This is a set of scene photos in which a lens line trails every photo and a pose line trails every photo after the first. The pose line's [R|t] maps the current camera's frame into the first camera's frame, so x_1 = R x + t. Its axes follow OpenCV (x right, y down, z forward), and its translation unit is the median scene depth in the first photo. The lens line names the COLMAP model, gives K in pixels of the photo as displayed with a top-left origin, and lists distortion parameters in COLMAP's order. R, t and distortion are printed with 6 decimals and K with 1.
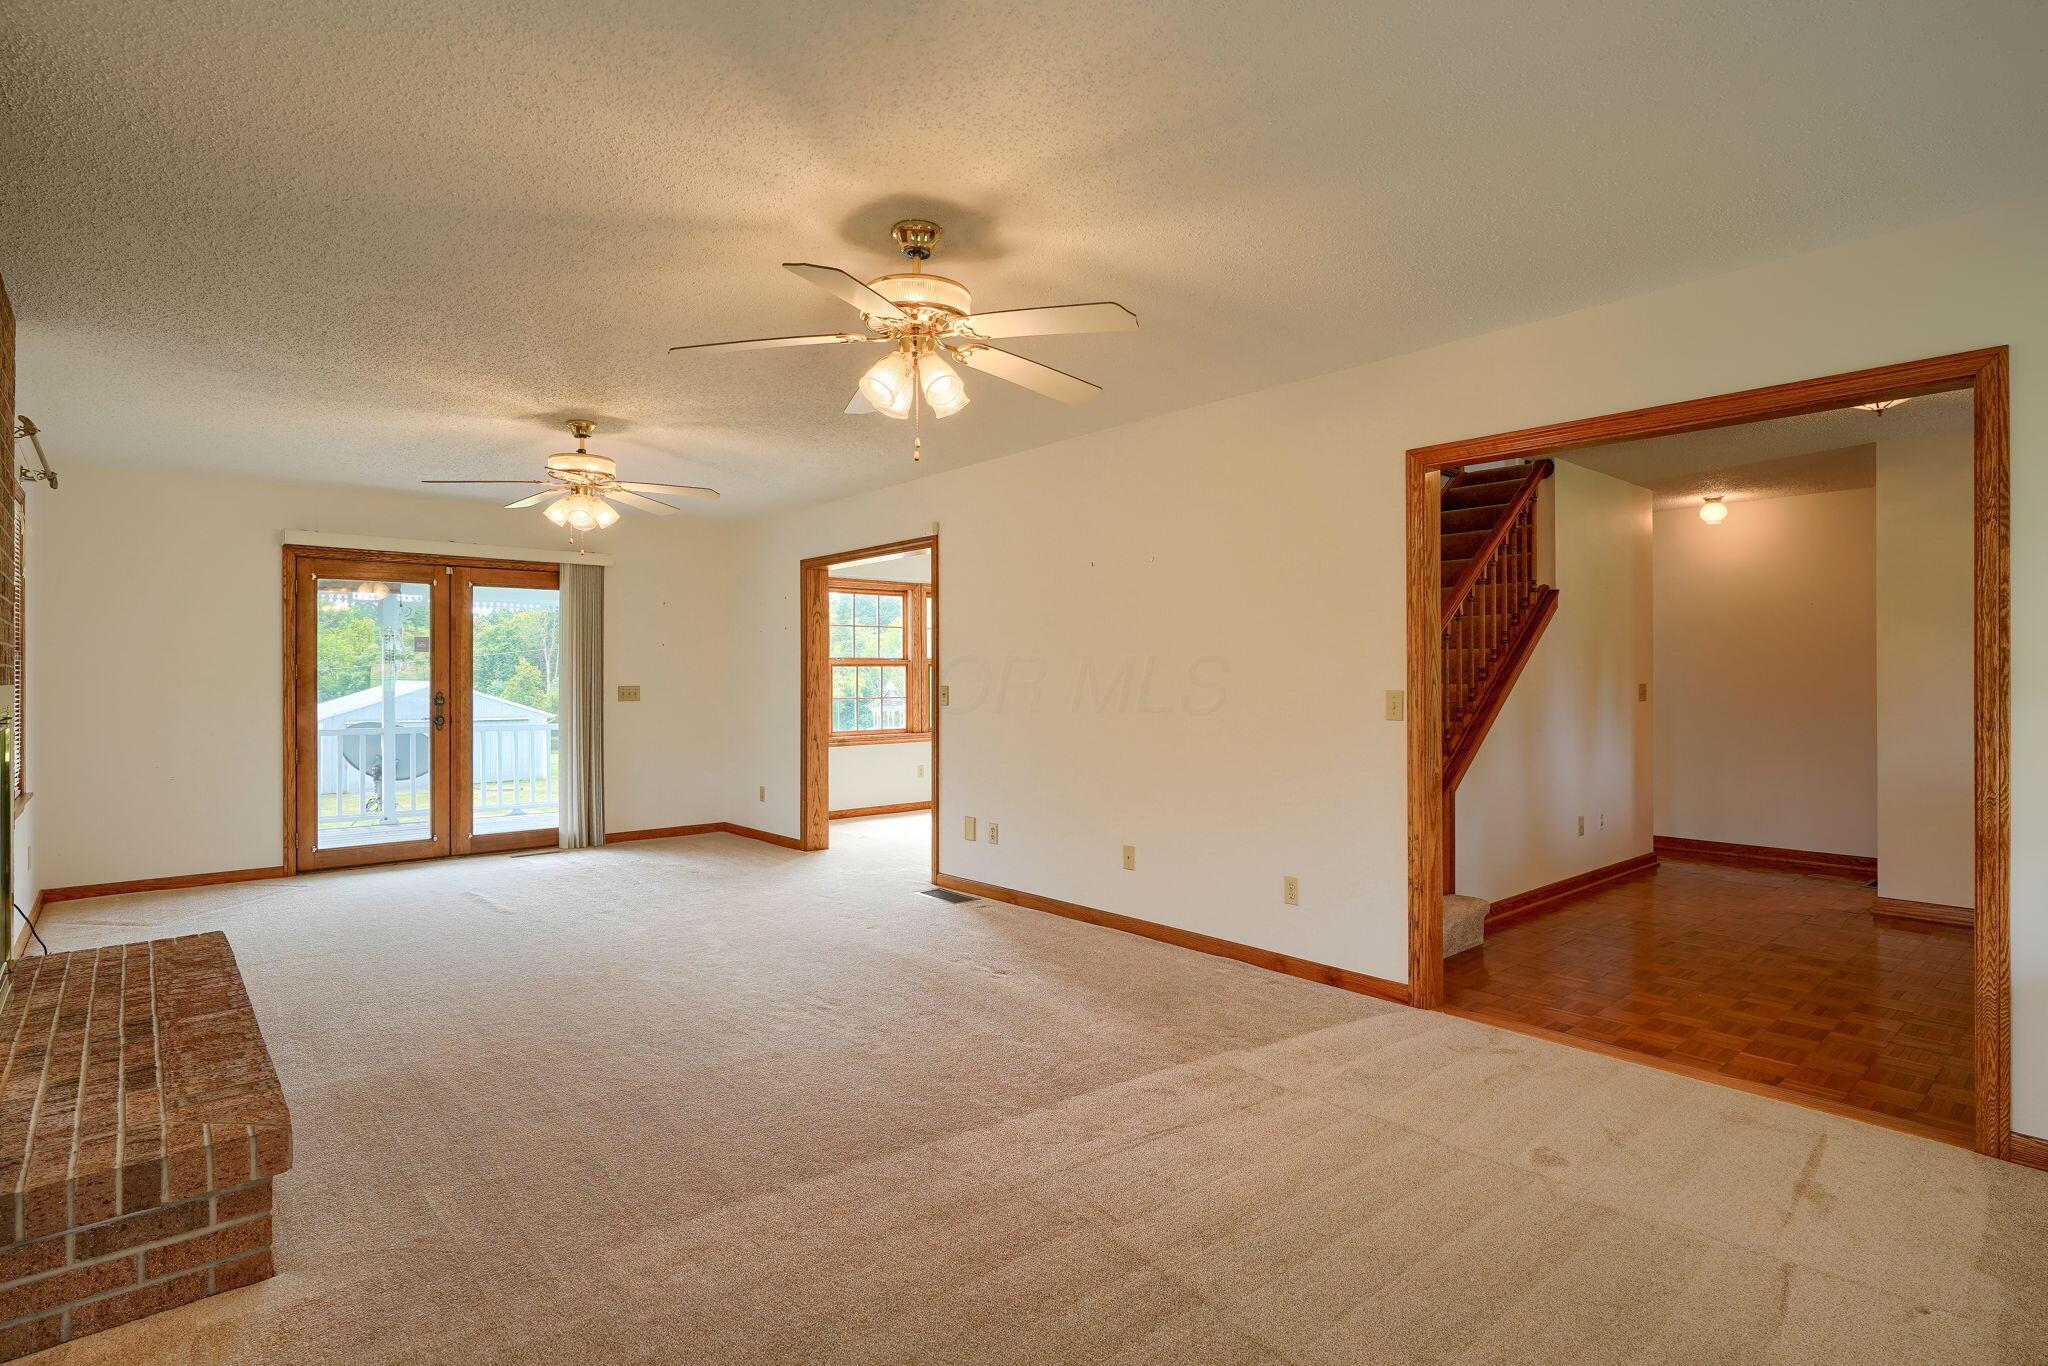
lens RADIAL K [[1010.2, 0, 1058.1], [0, 1010.2, 671.3], [0, 0, 1]] dist [-0.000666, -0.000467]
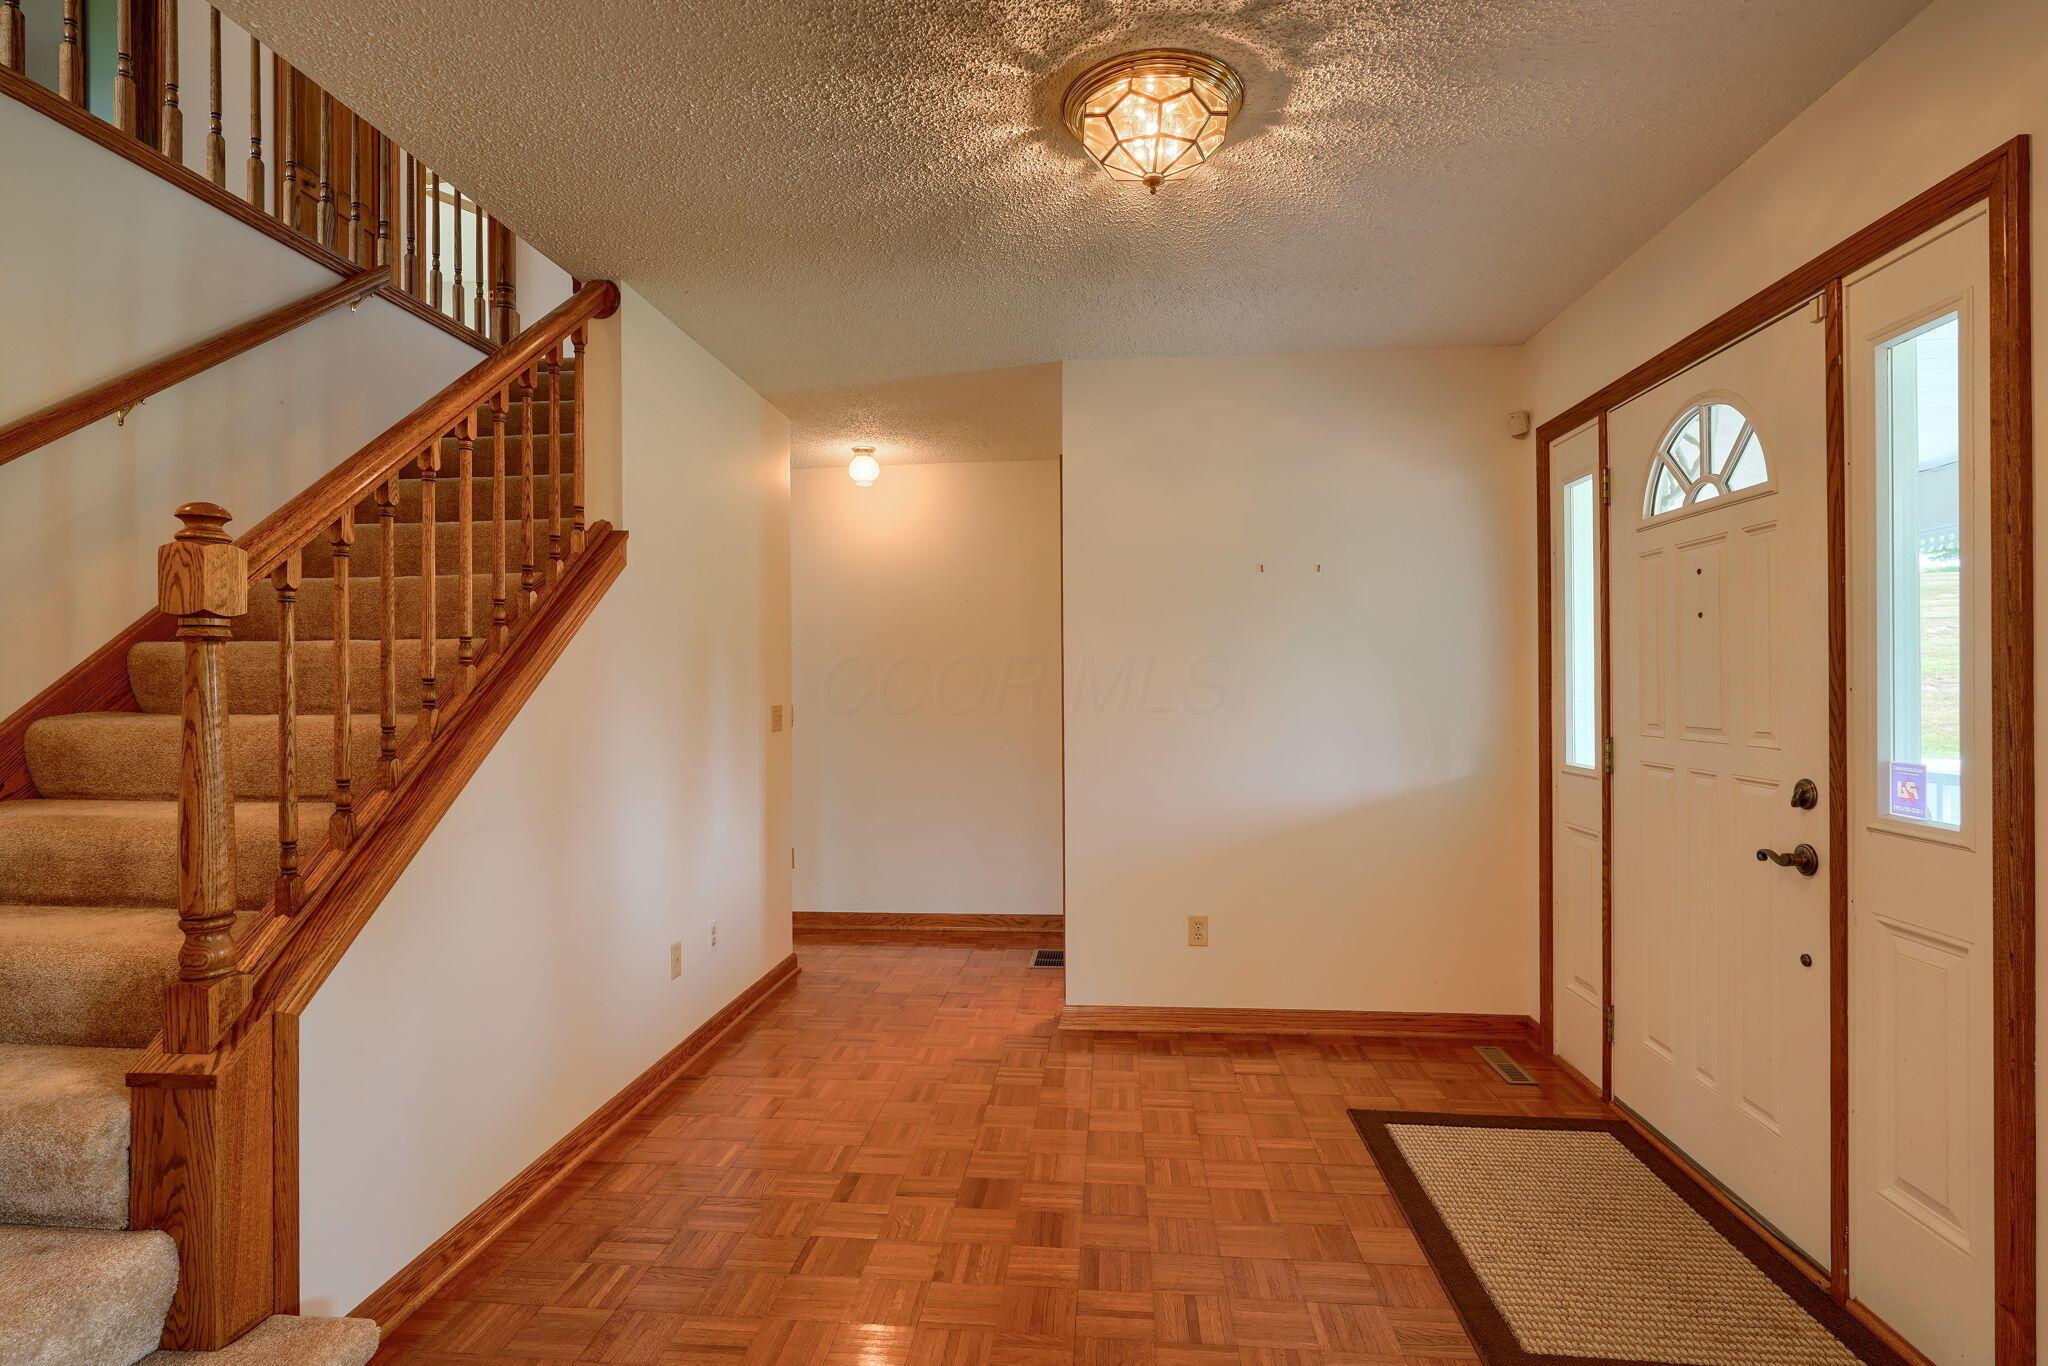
lens RADIAL K [[1010.2, 0, 1025.3], [0, 1010.2, 679.3], [0, 0, 1]] dist [-0.000666, -0.000467]
pose [[0.728626, 0.002958, 0.684905, 0.272632], [0.003773, 0.999958, -0.008333, 0.001392], [-0.684901, 0.008656, 0.728585, 0.452863]]
